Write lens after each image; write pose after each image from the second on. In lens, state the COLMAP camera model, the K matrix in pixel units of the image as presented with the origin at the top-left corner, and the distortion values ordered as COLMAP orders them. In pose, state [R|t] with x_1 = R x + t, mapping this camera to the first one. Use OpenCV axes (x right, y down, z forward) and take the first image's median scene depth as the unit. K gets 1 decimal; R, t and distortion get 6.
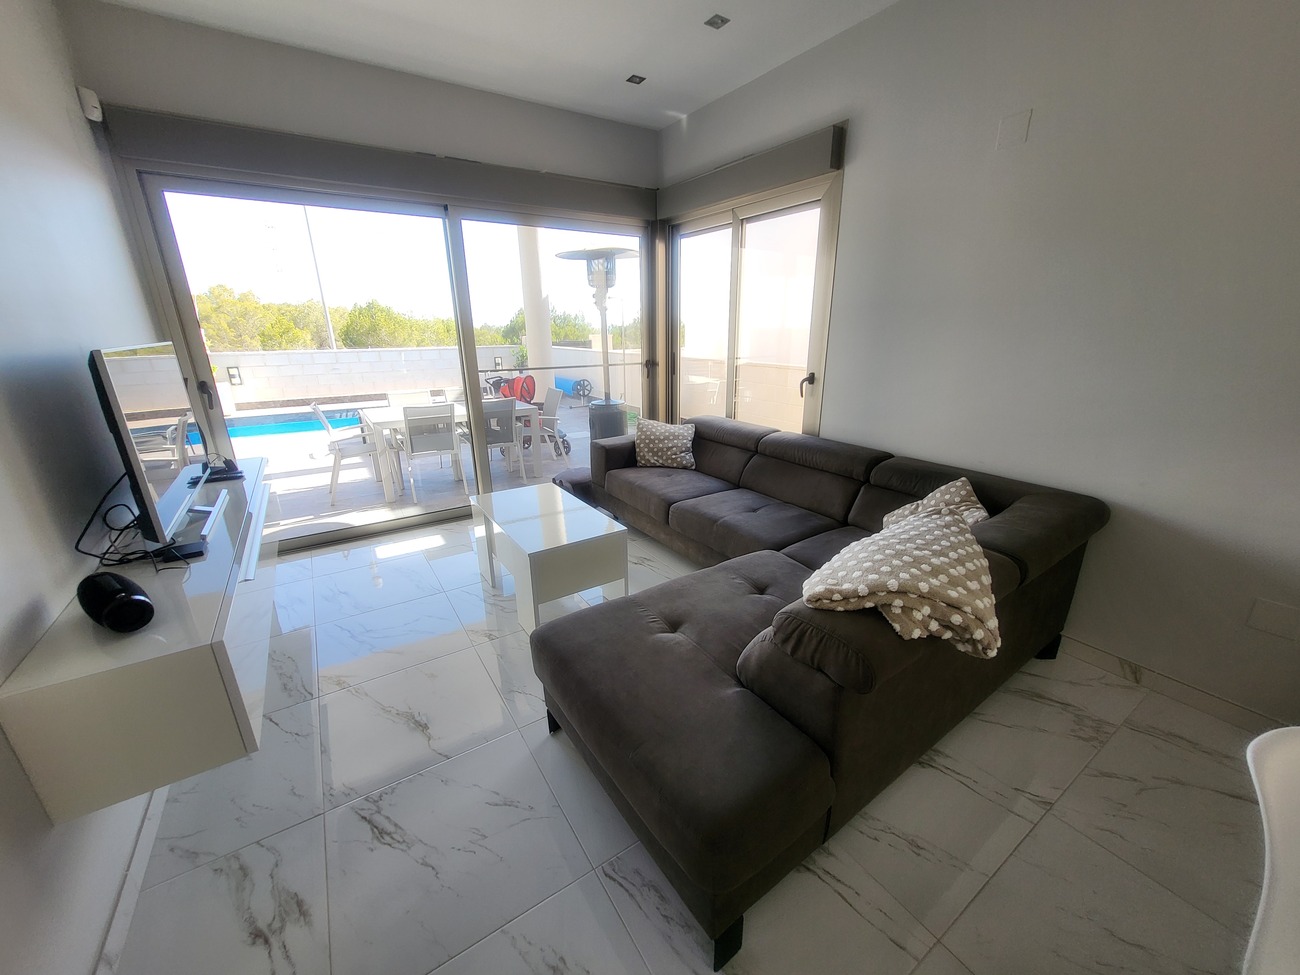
lens RADIAL K [[505.8, 0, 655.2], [0, 505.8, 491.0], [0, 0, 1]] dist [-0.000283, 0.000203]
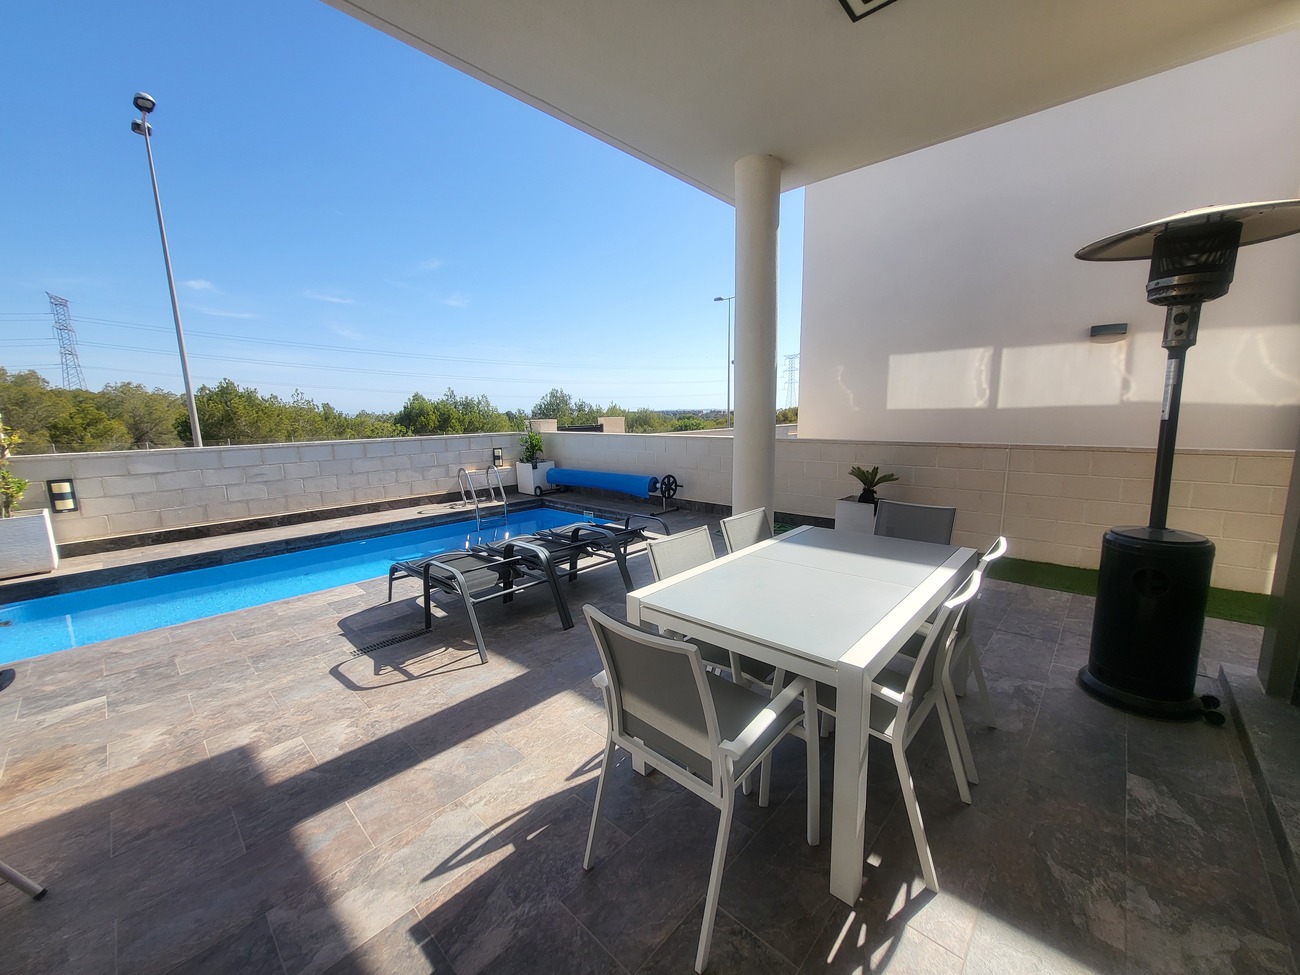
lens RADIAL K [[505.8, 0, 655.2], [0, 505.8, 491.0], [0, 0, 1]] dist [-0.000283, 0.000203]
pose [[0.969066, -0.048977, 0.241894, -0.131708], [0.087137, 0.984888, -0.149673, -0.036511], [-0.230908, 0.166121, 0.958689, 0.125616]]
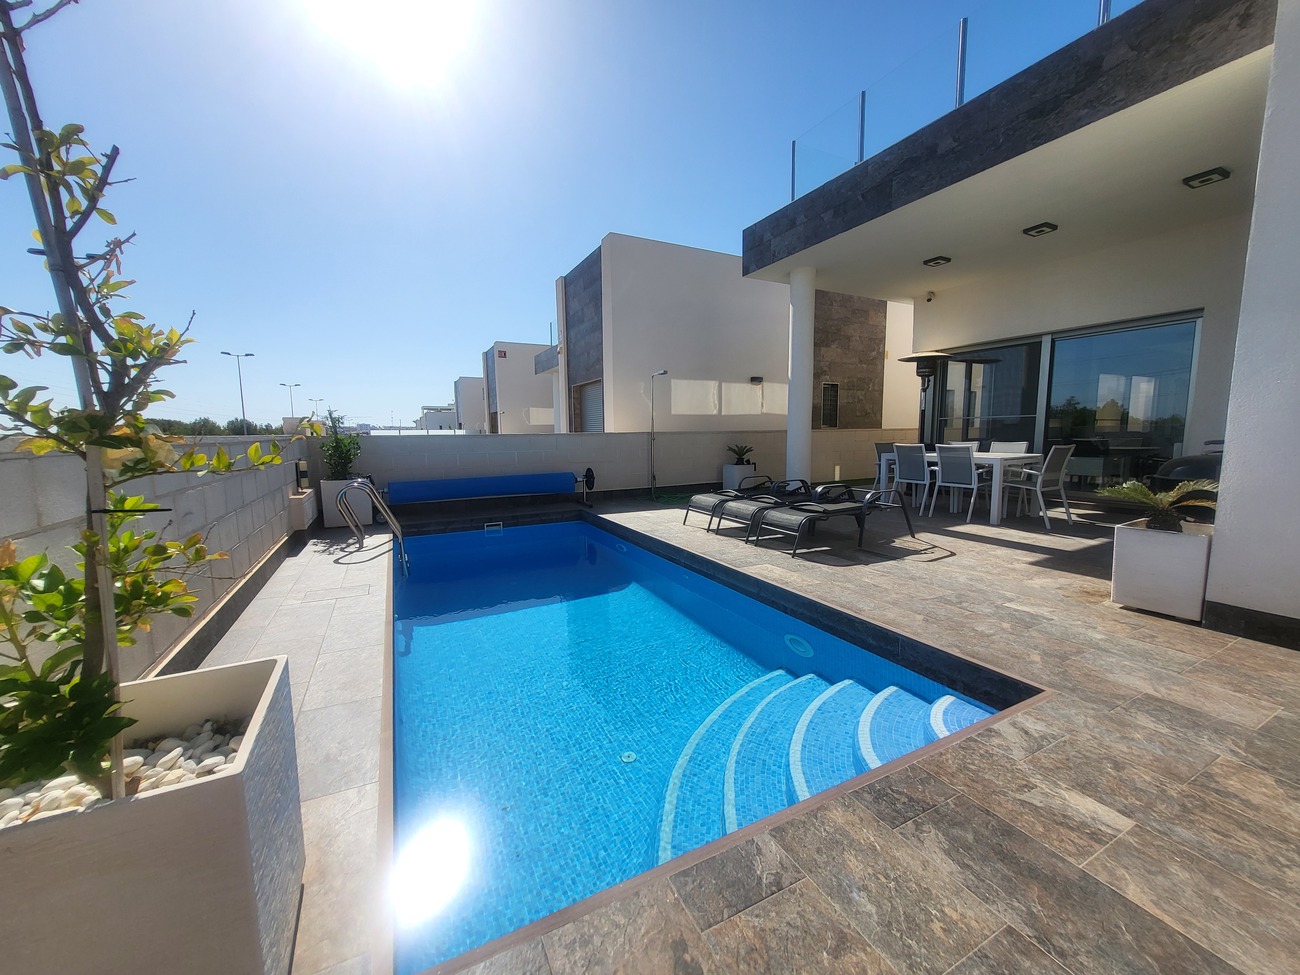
lens RADIAL K [[505.8, 0, 655.2], [0, 505.8, 491.0], [0, 0, 1]] dist [-0.000283, 0.000203]
pose [[0.100340, -0.112204, 0.988606, -0.354000], [0.320486, 0.944307, 0.074648, -0.084149], [-0.941924, 0.309345, 0.130711, 0.321835]]
